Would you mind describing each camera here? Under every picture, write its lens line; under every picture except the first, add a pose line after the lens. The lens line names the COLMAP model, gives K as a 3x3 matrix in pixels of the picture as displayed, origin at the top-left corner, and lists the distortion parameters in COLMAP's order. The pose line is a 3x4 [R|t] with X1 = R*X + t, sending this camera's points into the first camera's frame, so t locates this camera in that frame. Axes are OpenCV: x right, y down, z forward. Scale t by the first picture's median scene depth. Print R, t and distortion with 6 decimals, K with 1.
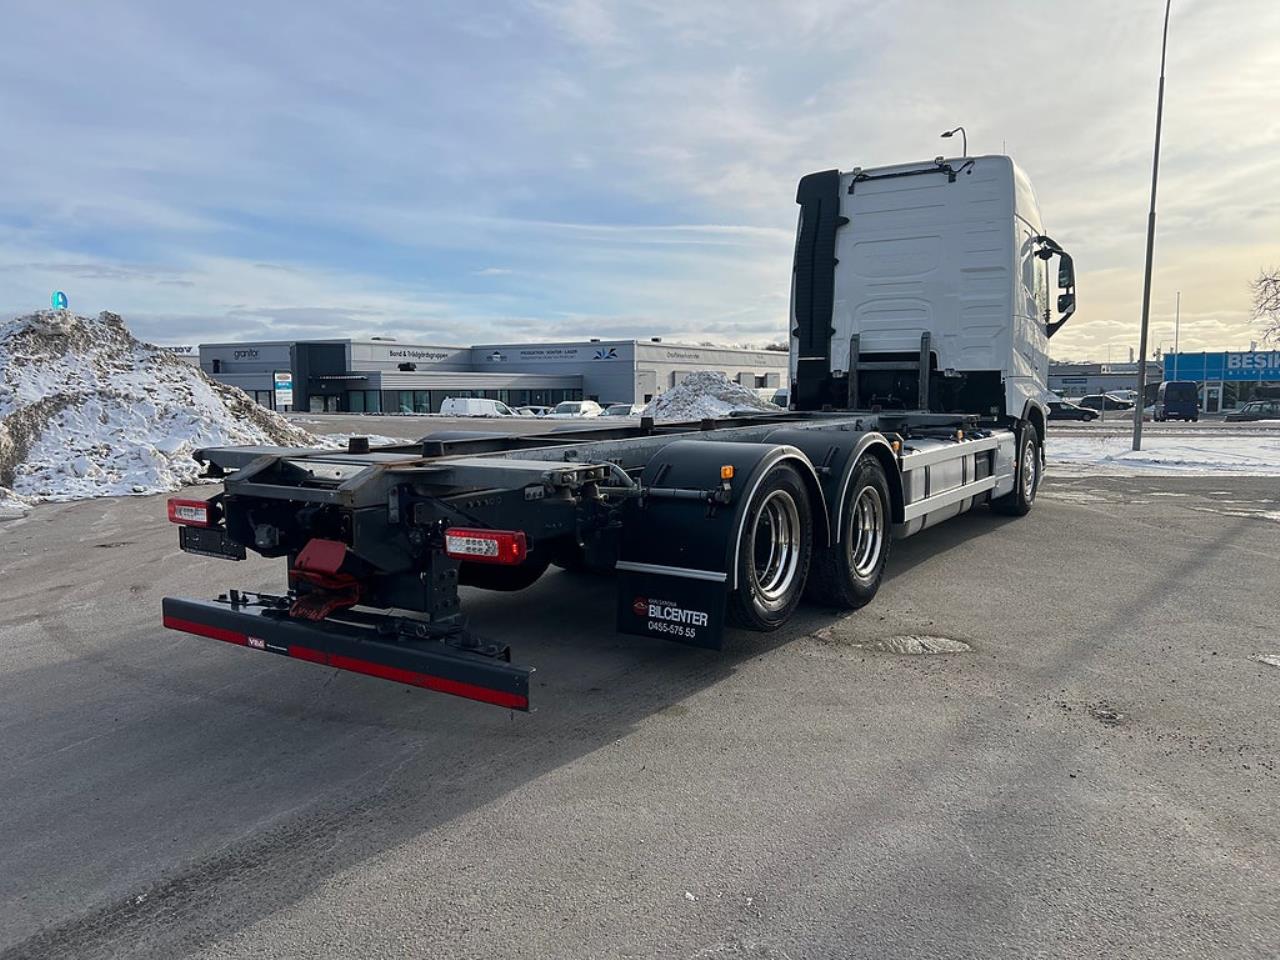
lens RADIAL K [[950.5, 0, 647.4], [0, 950.5, 480.7], [0, 0, 1]] dist [0.087552, -0.120760]
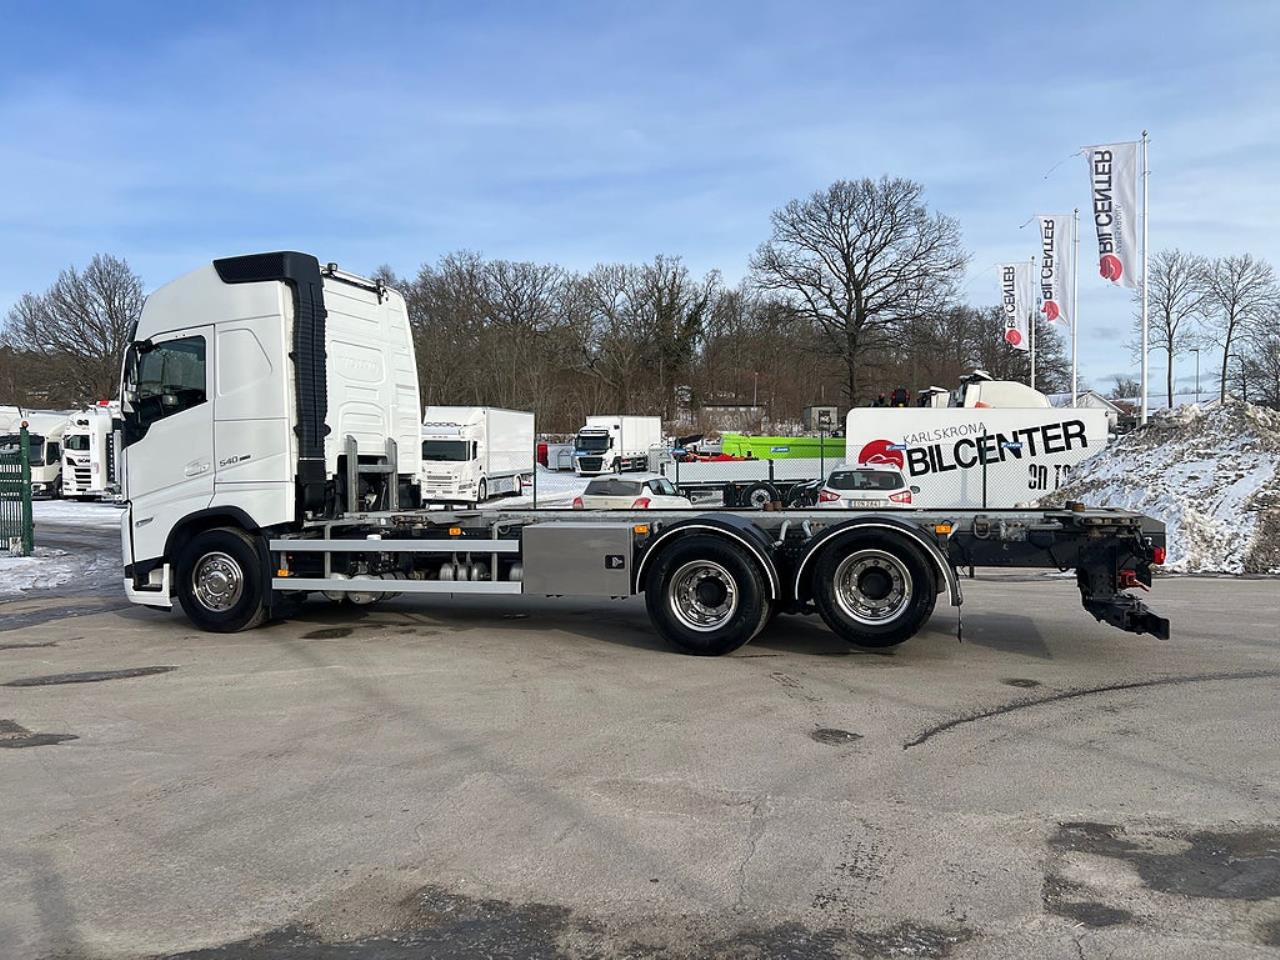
lens RADIAL K [[951.6, 0, 644.2], [0, 951.6, 484.4], [0, 0, 1]] dist [0.087480, -0.110797]
pose [[-0.264972, -0.006340, 0.964235, -0.817937], [0.119801, 0.992014, 0.039444, -0.111341], [-0.956785, 0.125968, -0.262097, 1.017556]]
